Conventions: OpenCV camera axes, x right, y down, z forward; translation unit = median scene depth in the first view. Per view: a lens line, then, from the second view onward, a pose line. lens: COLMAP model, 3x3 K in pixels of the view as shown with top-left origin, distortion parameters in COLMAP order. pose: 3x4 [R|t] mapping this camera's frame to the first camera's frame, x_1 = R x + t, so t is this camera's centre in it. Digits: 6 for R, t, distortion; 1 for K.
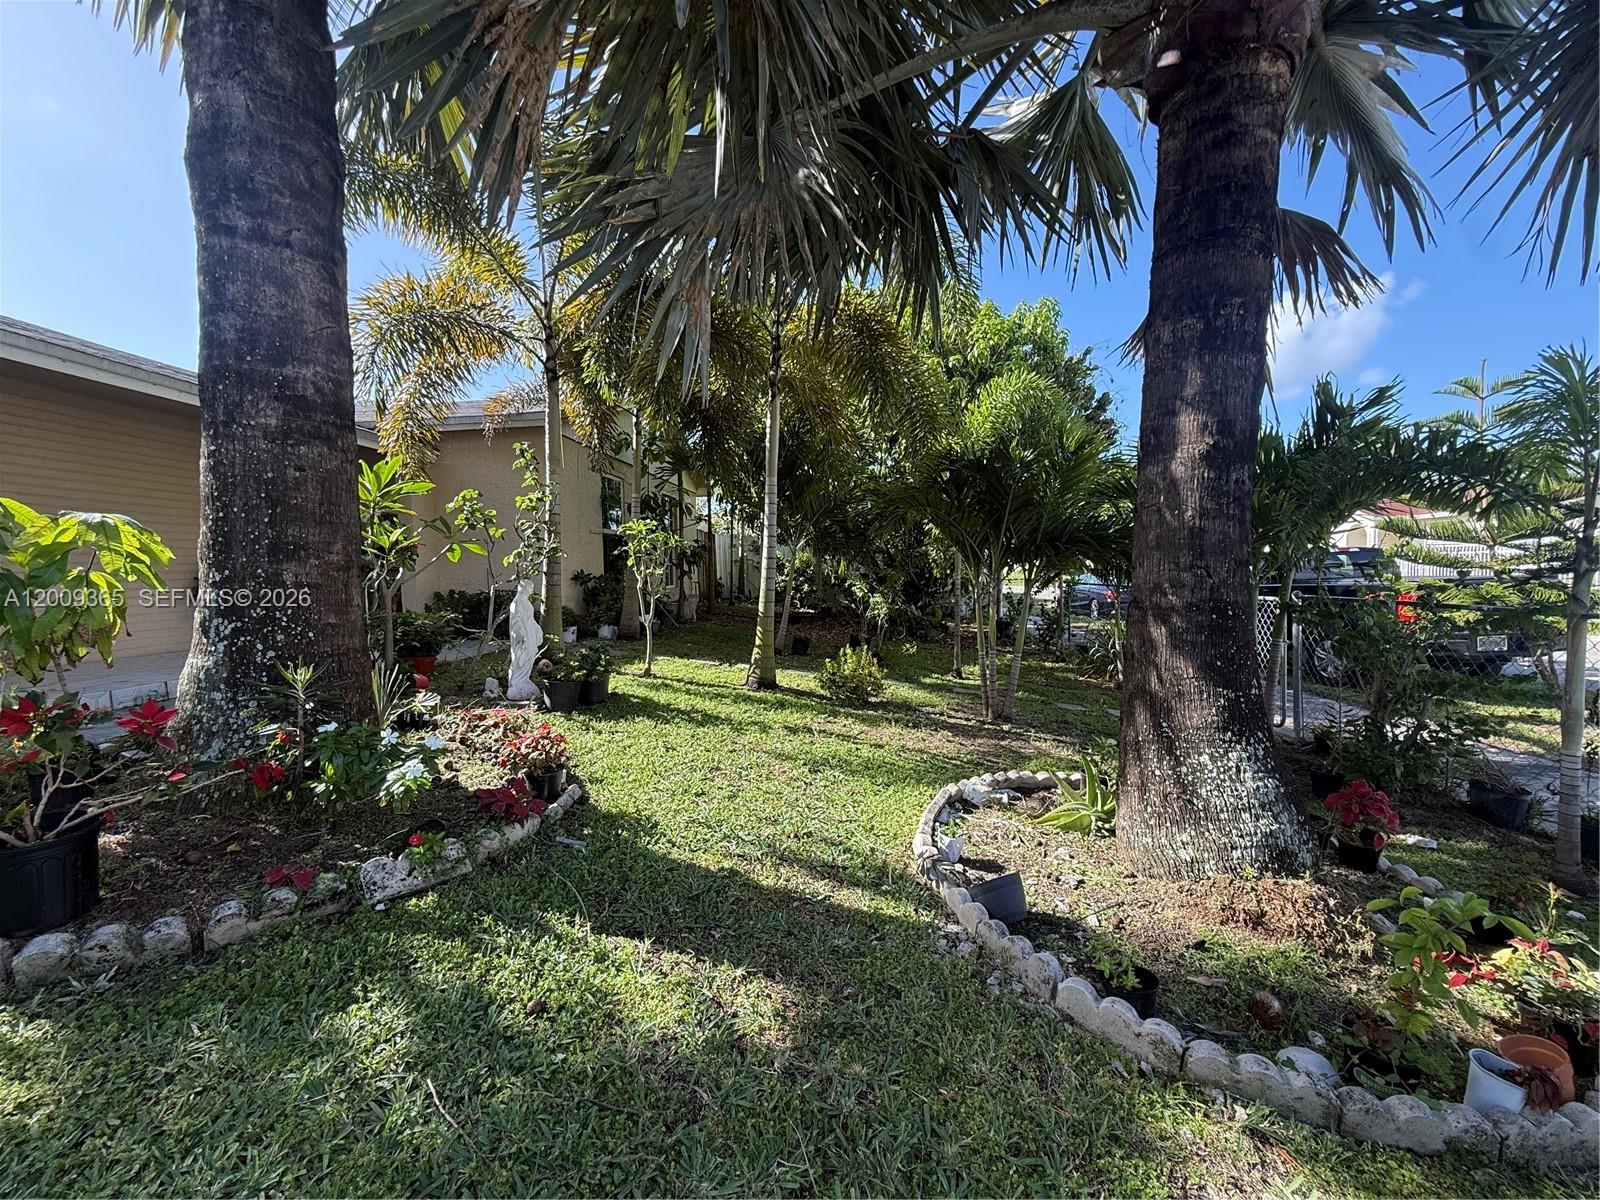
lens RADIAL K [[639.3, 0, 799.9], [0, 639.3, 602.1], [0, 0, 1]] dist [-0.004748, 0.001091]
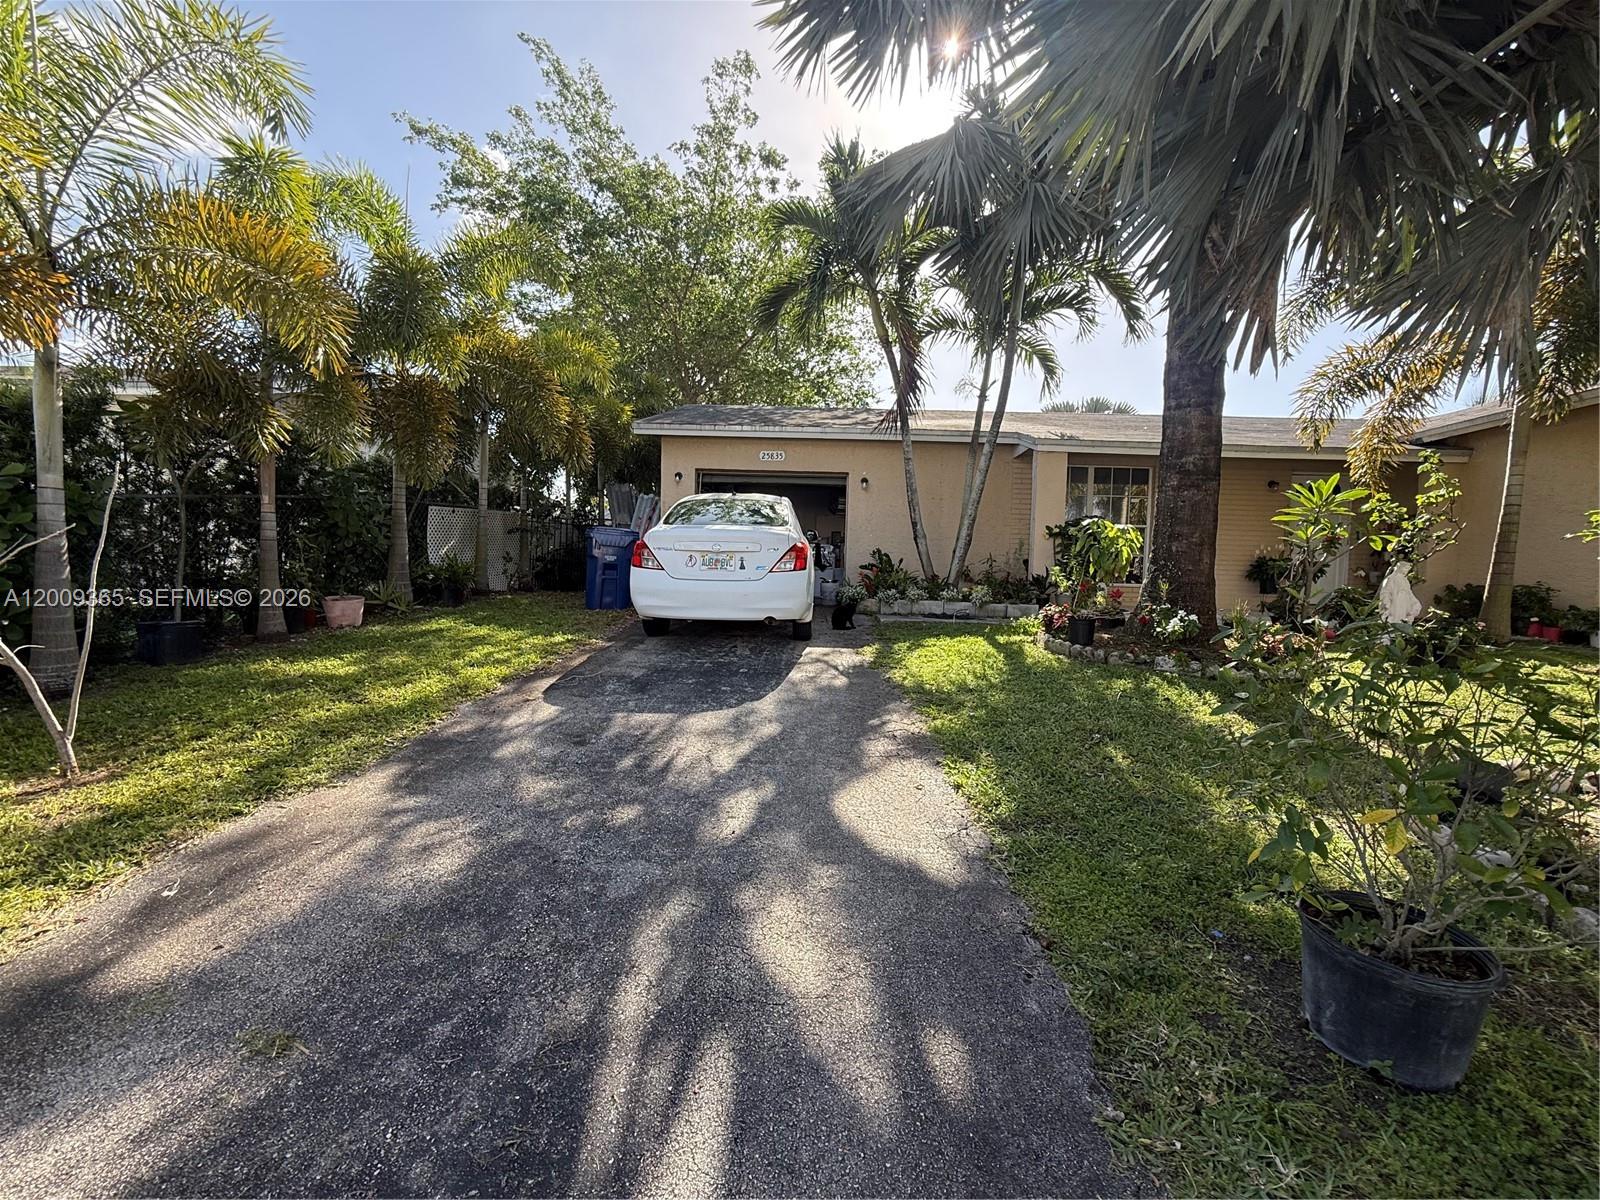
lens RADIAL K [[639.3, 0, 808.1], [0, 639.3, 601.0], [0, 0, 1]] dist [-0.004748, 0.001091]
pose [[0.051654, 0.064971, -0.996549, 1.492069], [-0.081260, 0.994846, 0.060648, 0.119356], [0.995354, 0.077847, 0.056668, -0.458714]]
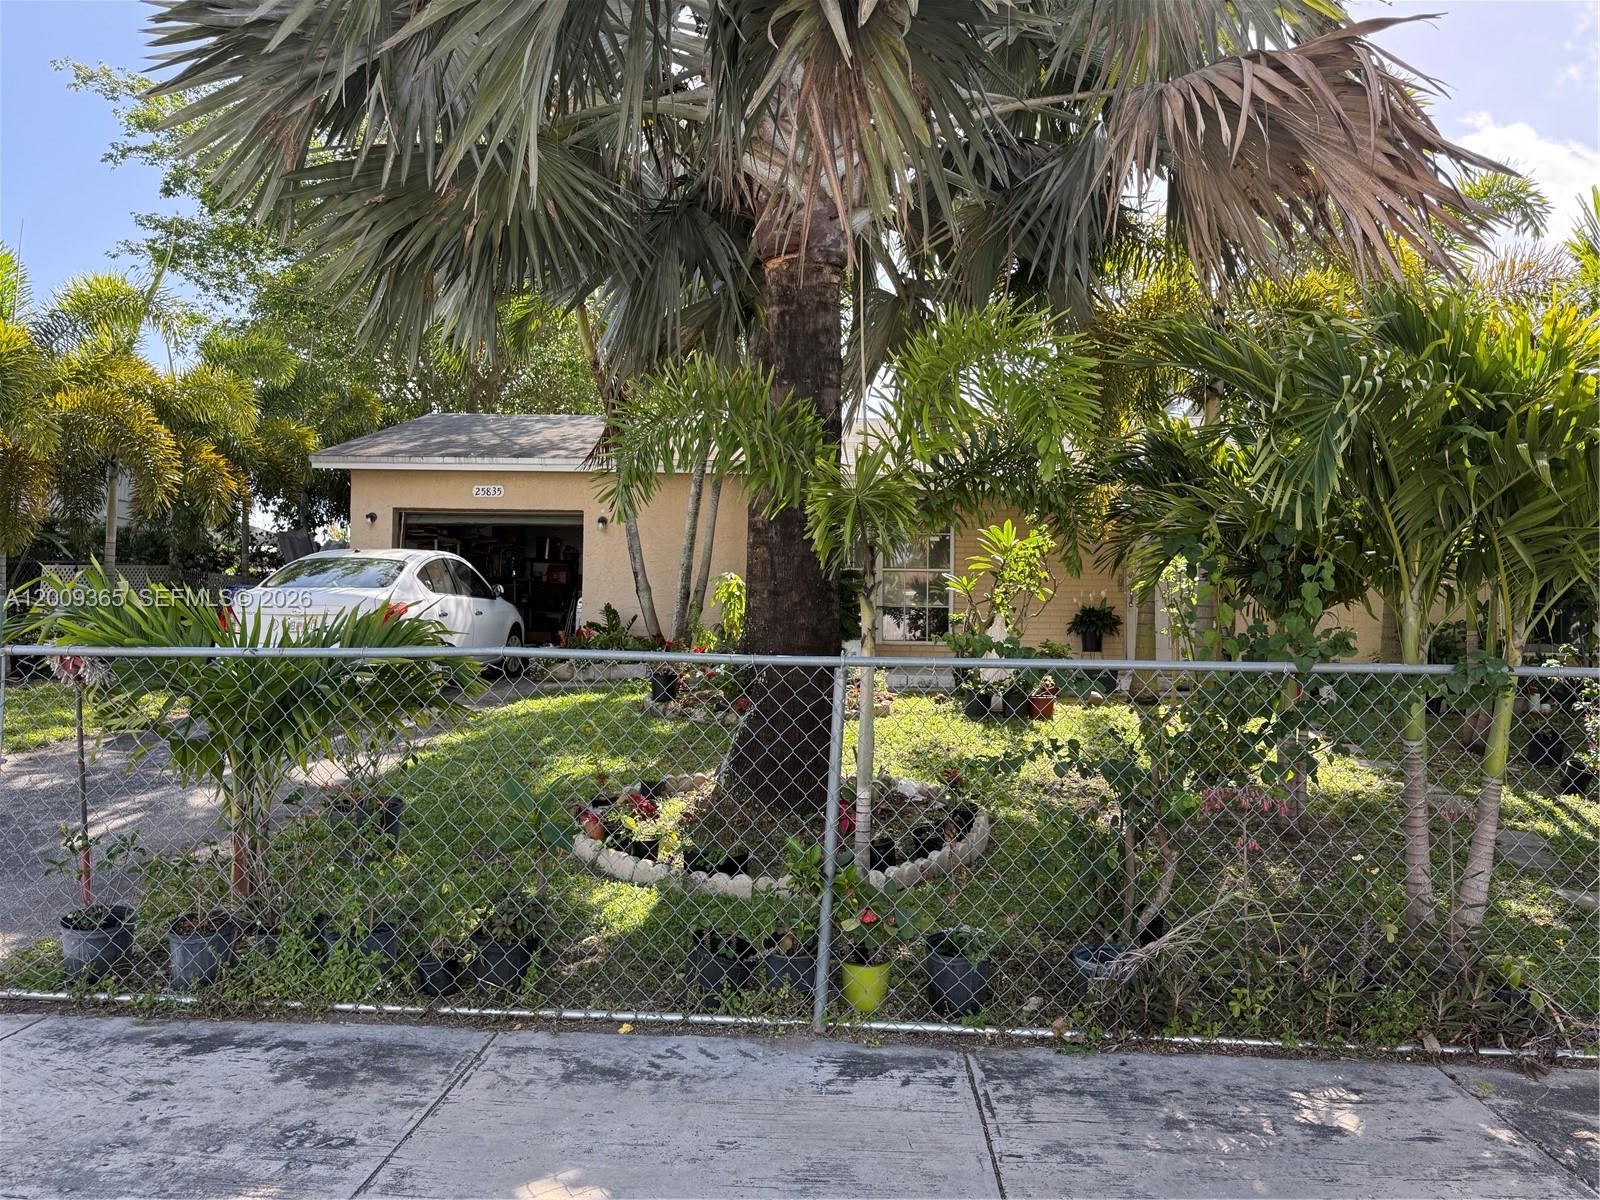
lens RADIAL K [[1133.7, 0, 799.0], [0, 1133.7, 597.8], [0, 0, 1]] dist [0.029987, -0.039985]
pose [[0.025505, -0.015835, -0.999549, 3.317477], [-0.064627, 0.997757, -0.017455, 0.000338], [0.997584, 0.065043, 0.024424, 1.043120]]
